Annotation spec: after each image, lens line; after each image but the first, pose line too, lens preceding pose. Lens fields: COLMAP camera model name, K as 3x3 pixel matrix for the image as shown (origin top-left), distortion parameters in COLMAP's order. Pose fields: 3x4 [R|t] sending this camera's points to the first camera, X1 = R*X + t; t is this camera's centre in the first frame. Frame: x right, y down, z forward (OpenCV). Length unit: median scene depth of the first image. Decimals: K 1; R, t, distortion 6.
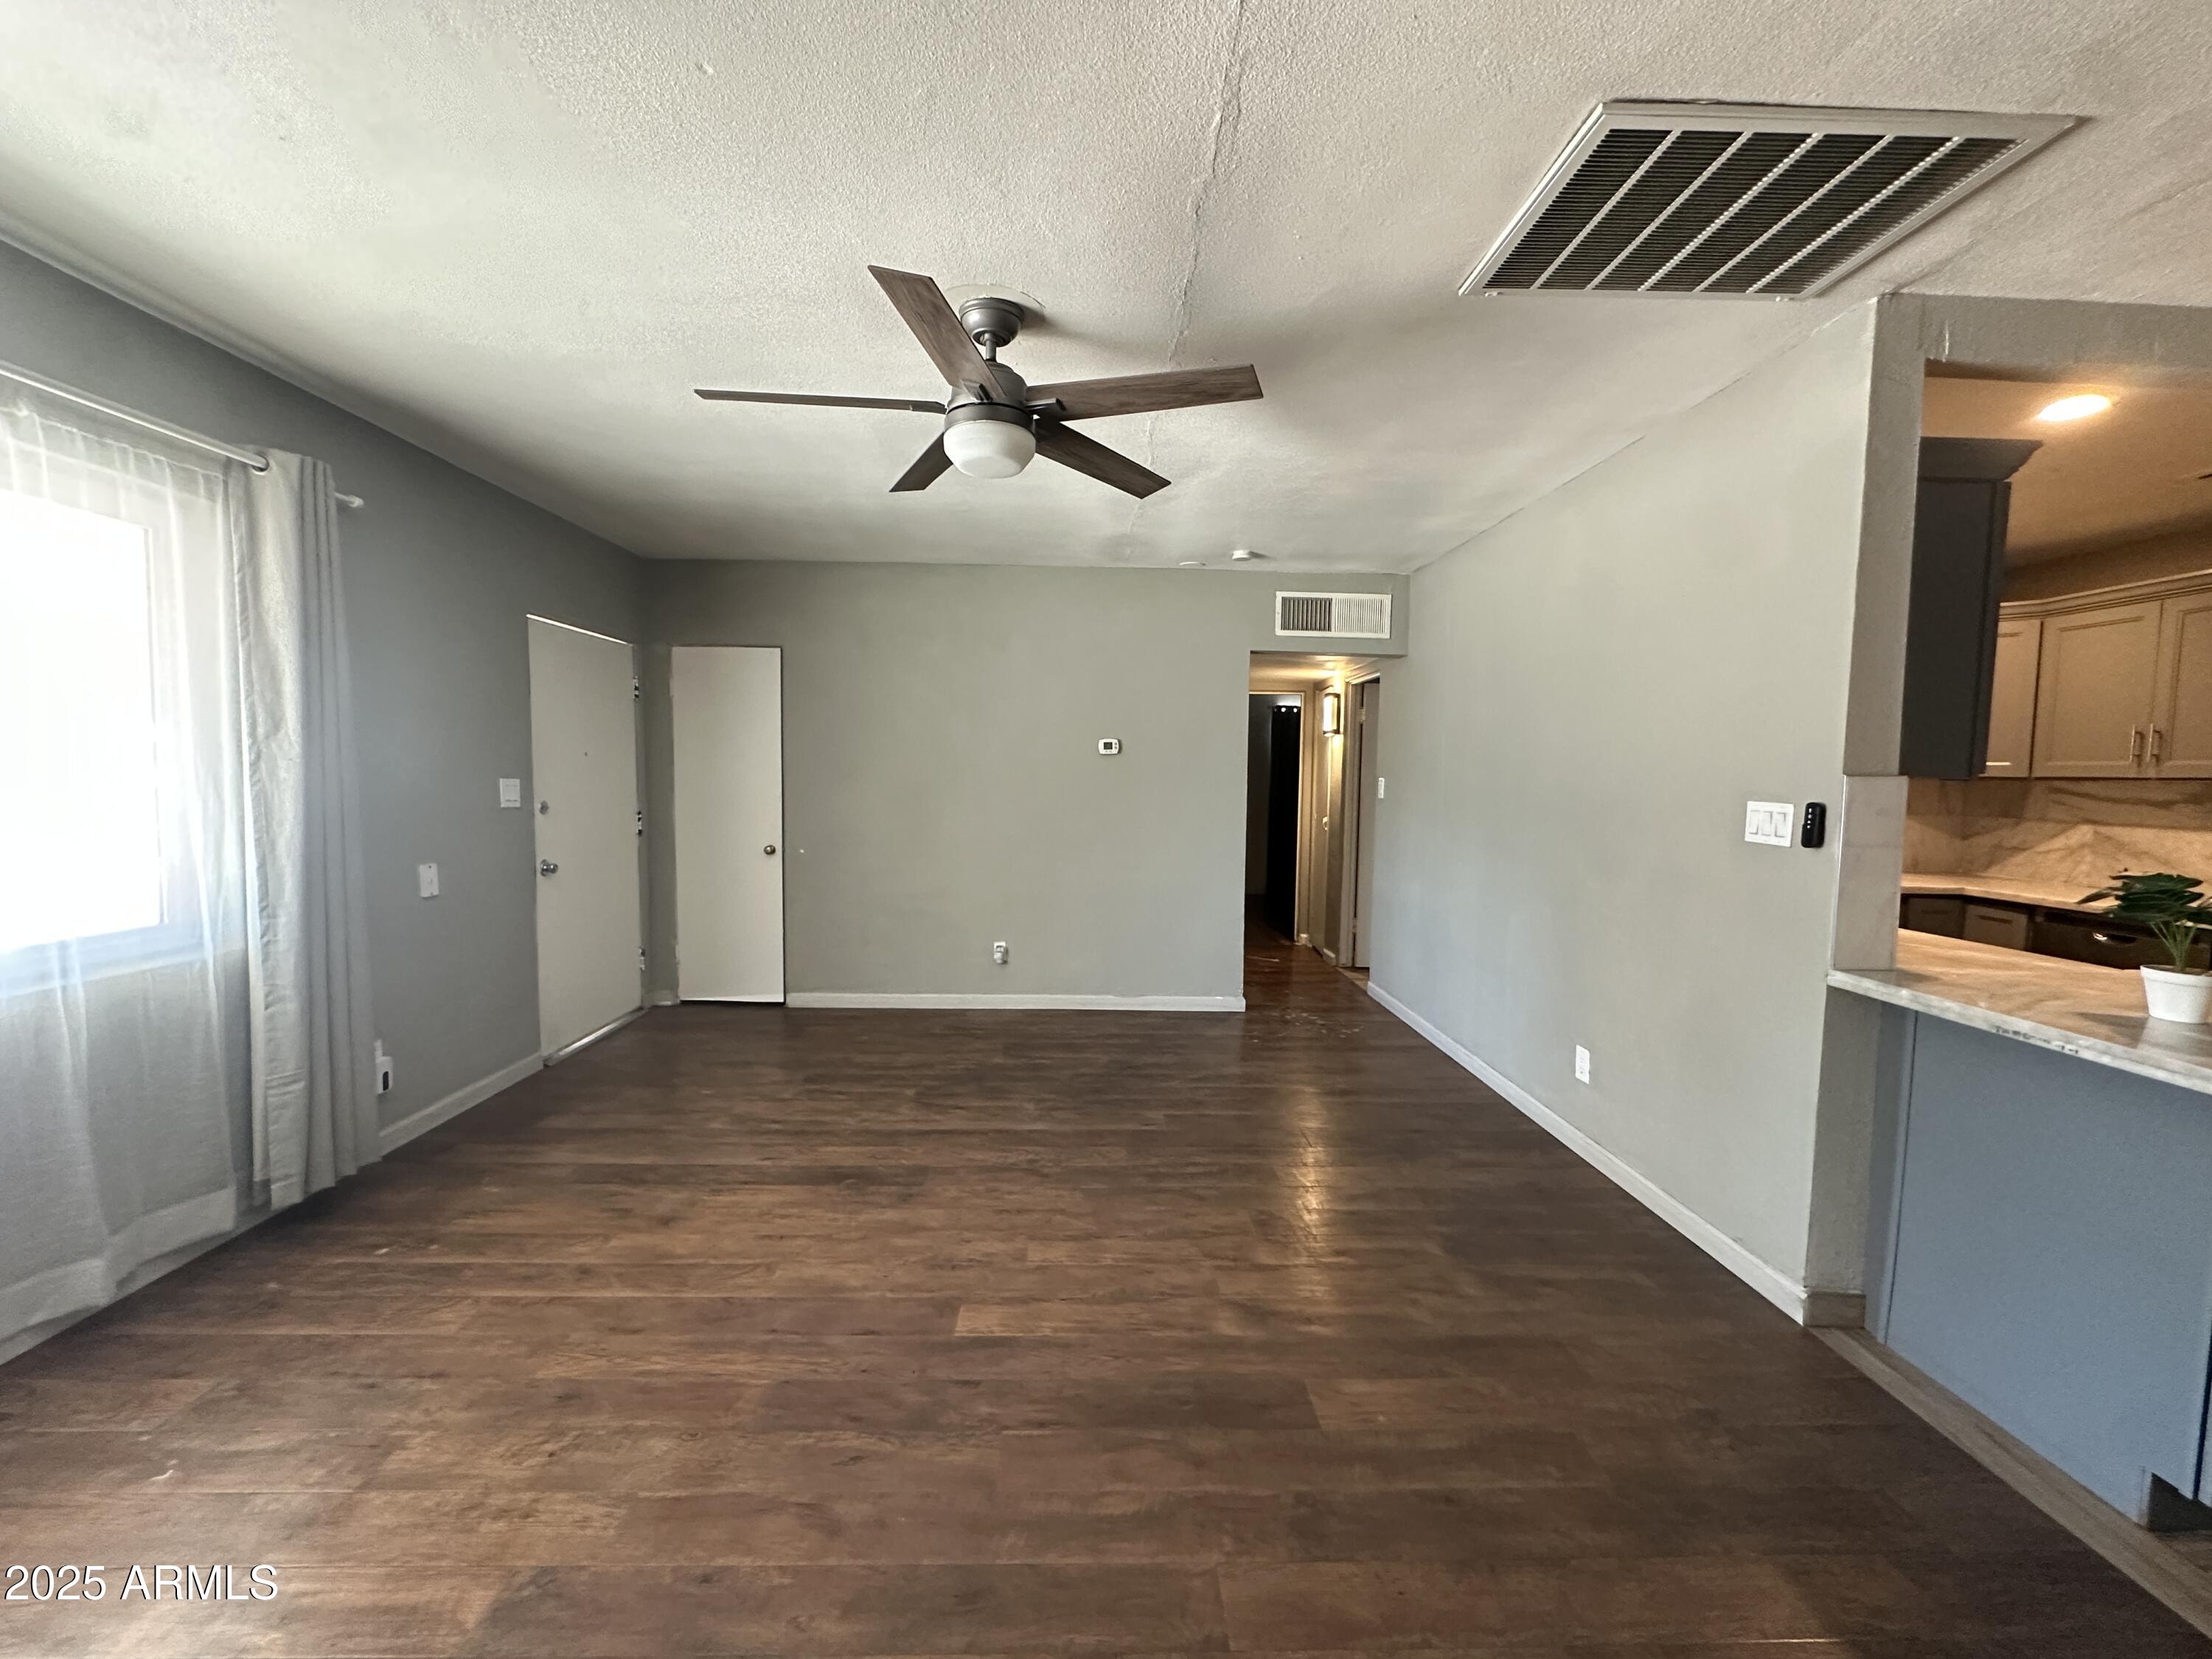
lens RADIAL K [[885.2, 0, 1106.0], [0, 885.2, 829.5], [0, 0, 1]] dist [-0.007080, 0.002428]
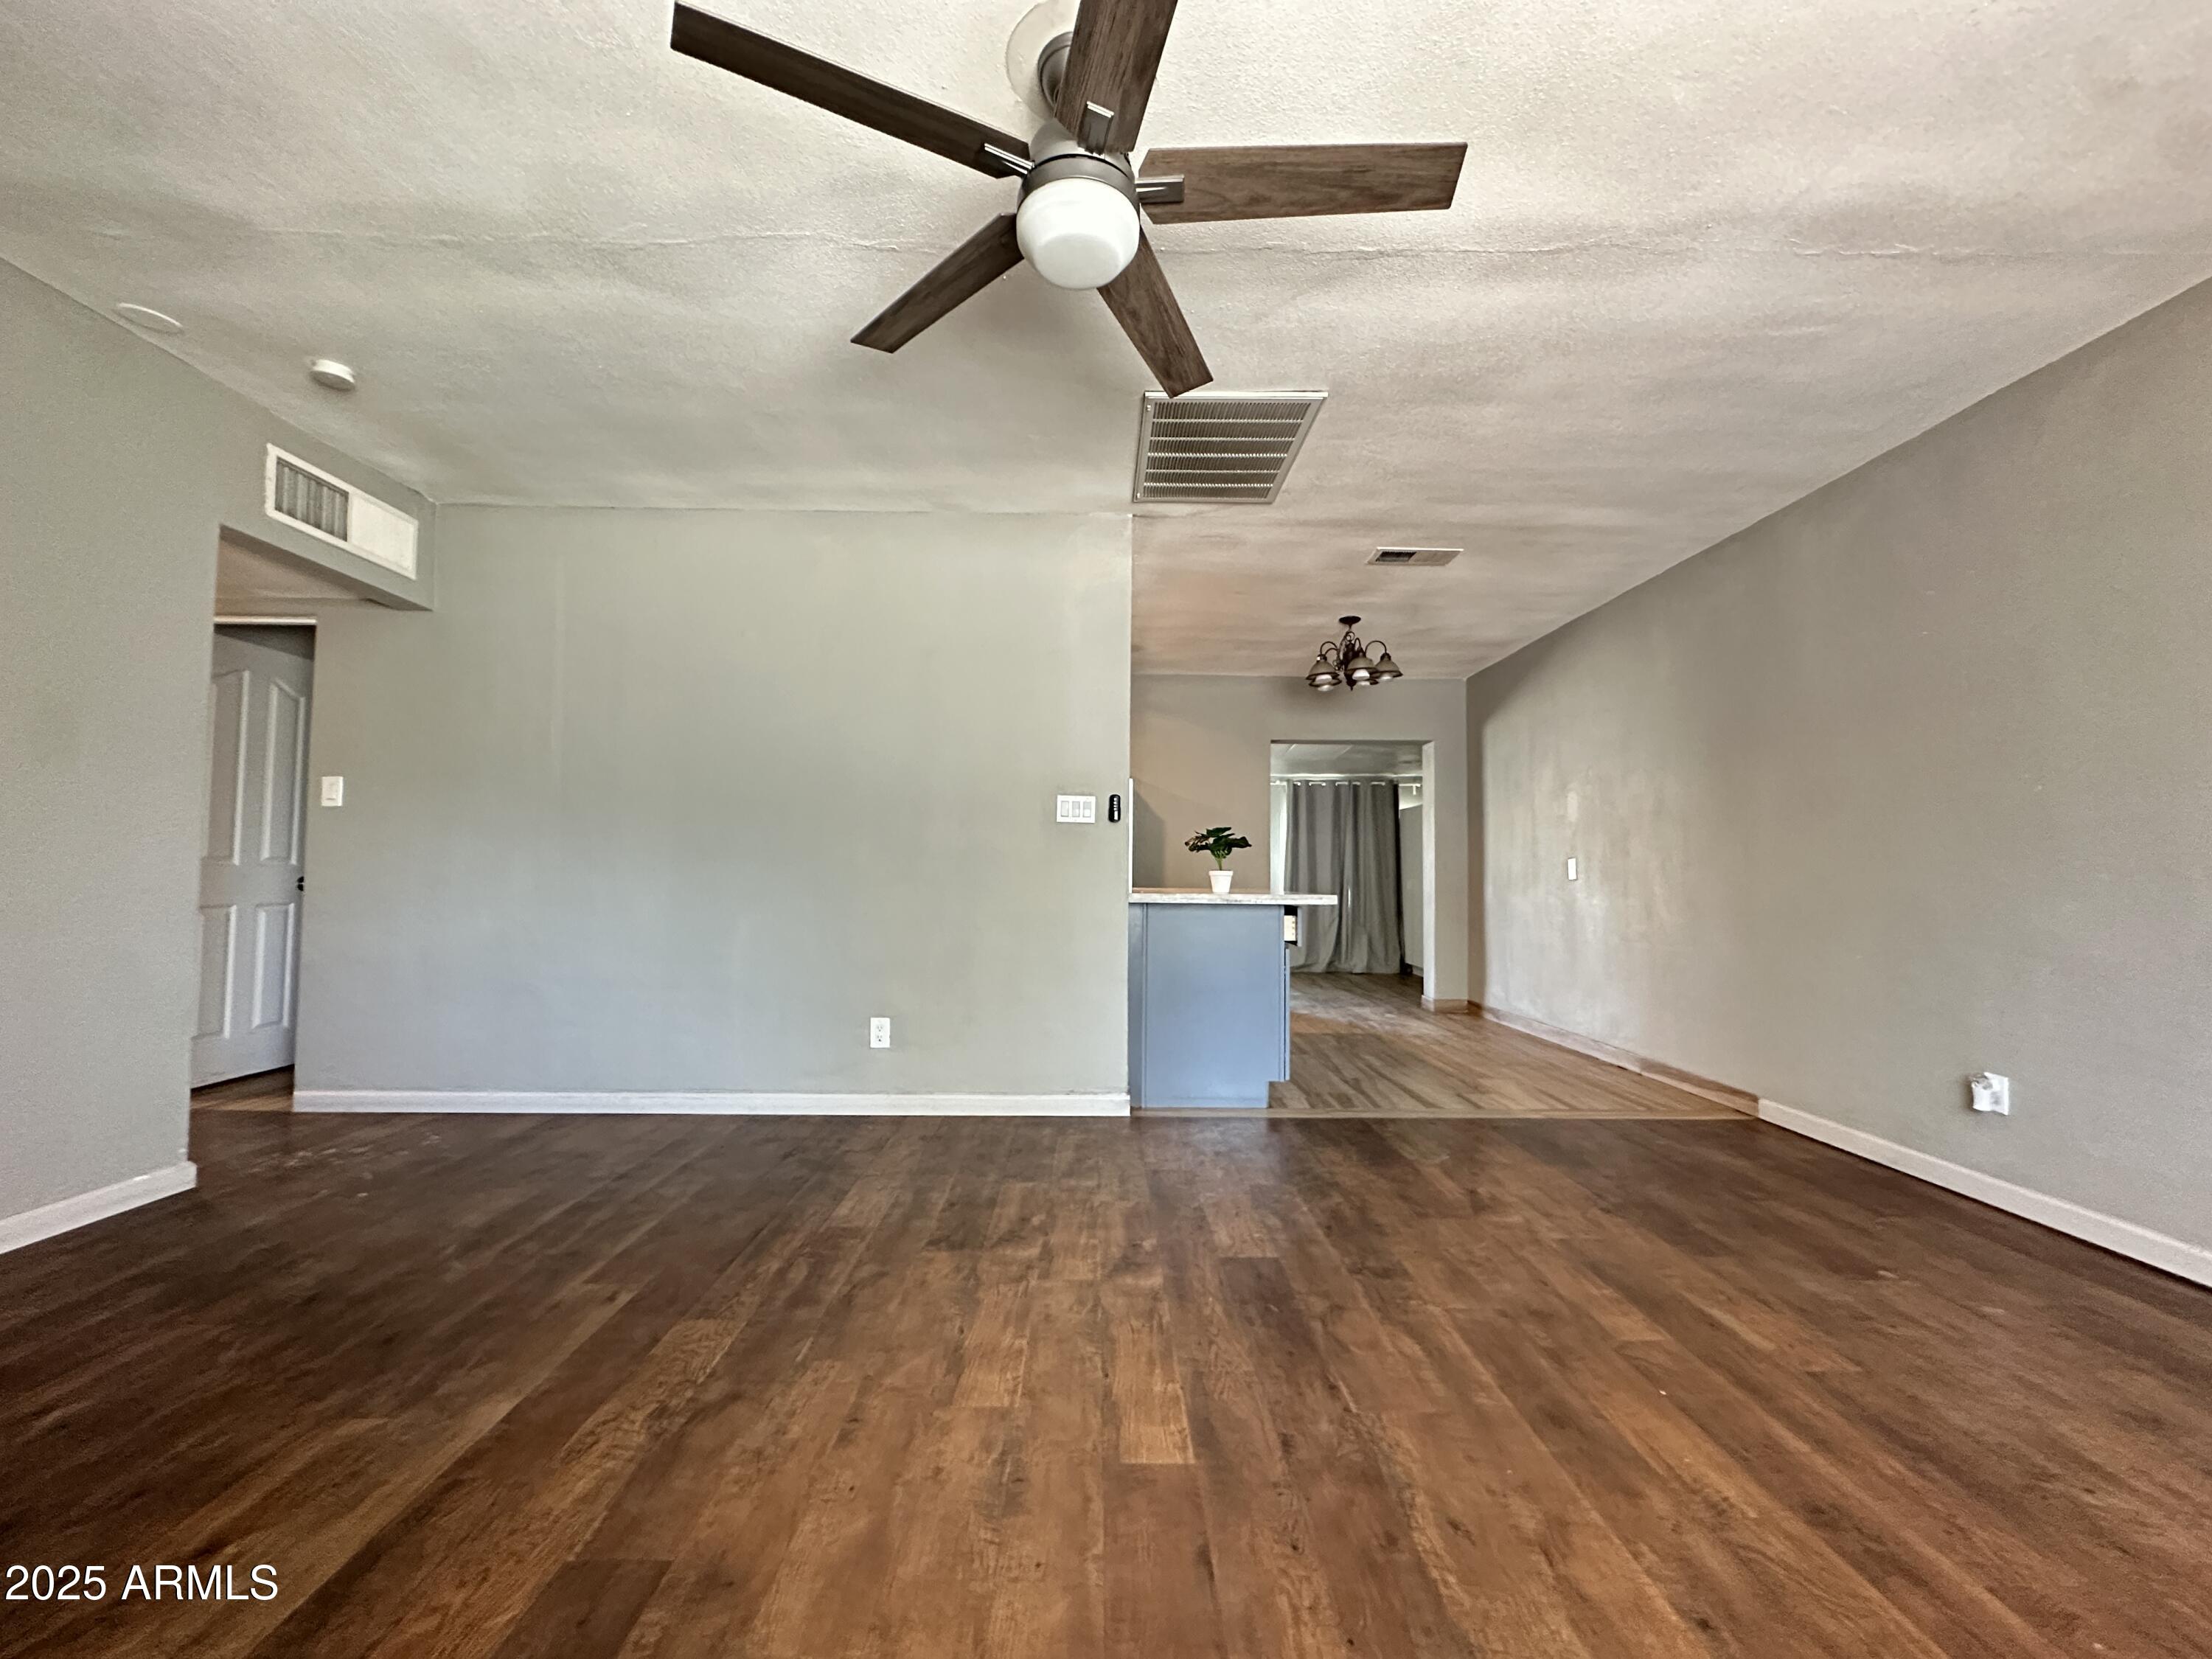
lens RADIAL K [[885.2, 0, 1106.0], [0, 885.2, 829.5], [0, 0, 1]] dist [-0.007080, 0.002428]
pose [[0.015182, 0.030335, 0.999424, -0.828174], [0.054531, 0.998027, -0.031121, 0.083379], [-0.998397, 0.054972, 0.013498, 0.964766]]
